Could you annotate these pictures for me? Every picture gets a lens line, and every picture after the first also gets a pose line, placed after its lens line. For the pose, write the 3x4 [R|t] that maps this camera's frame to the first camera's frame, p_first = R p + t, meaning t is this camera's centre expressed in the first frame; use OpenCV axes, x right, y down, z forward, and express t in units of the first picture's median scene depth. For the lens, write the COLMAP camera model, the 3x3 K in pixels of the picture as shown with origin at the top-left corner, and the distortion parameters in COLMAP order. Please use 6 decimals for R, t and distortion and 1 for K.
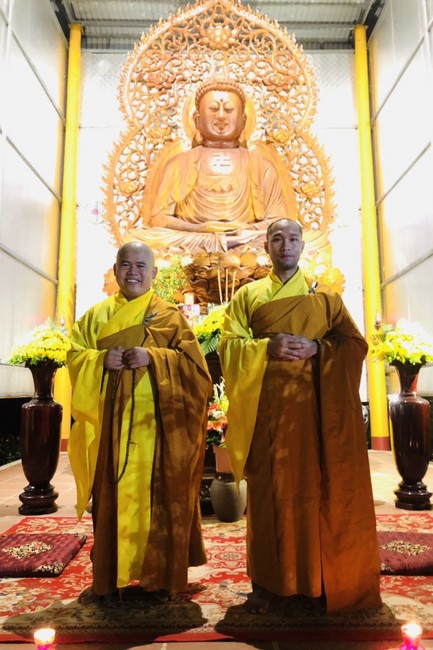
lens RADIAL K [[549.1, 0, 222.1], [0, 549.1, 326.1], [0, 0, 1]] dist [0.005908, 0.002995]
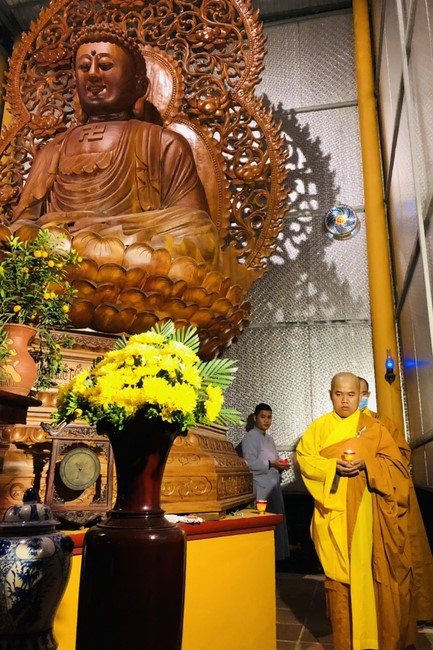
lens RADIAL K [[549.1, 0, 222.1], [0, 549.1, 326.1], [0, 0, 1]] dist [0.005908, 0.002995]
pose [[0.971488, -0.043921, -0.232984, 0.281339], [0.012970, 0.991064, -0.132751, 0.028653], [0.236733, 0.125945, 0.963377, 0.368948]]
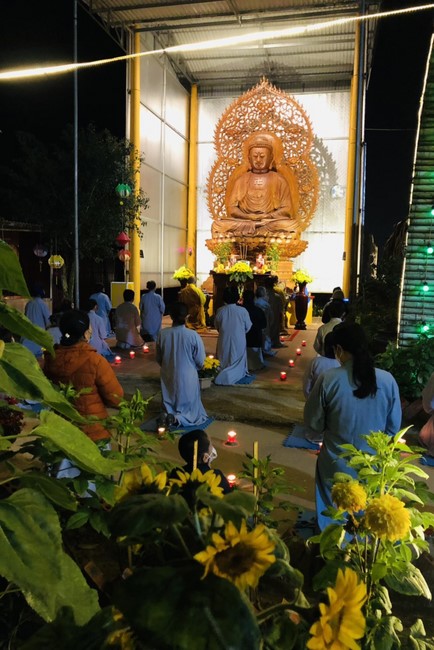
lens RADIAL K [[541.6, 0, 224.6], [0, 541.6, 325.6], [0, 0, 1]] dist [0.091468, -0.235775]
pose [[0.974124, 0.043178, -0.221853, 0.337120], [0.005239, 0.977005, 0.213153, -0.187638], [0.225955, -0.208799, 0.951497, -1.086278]]
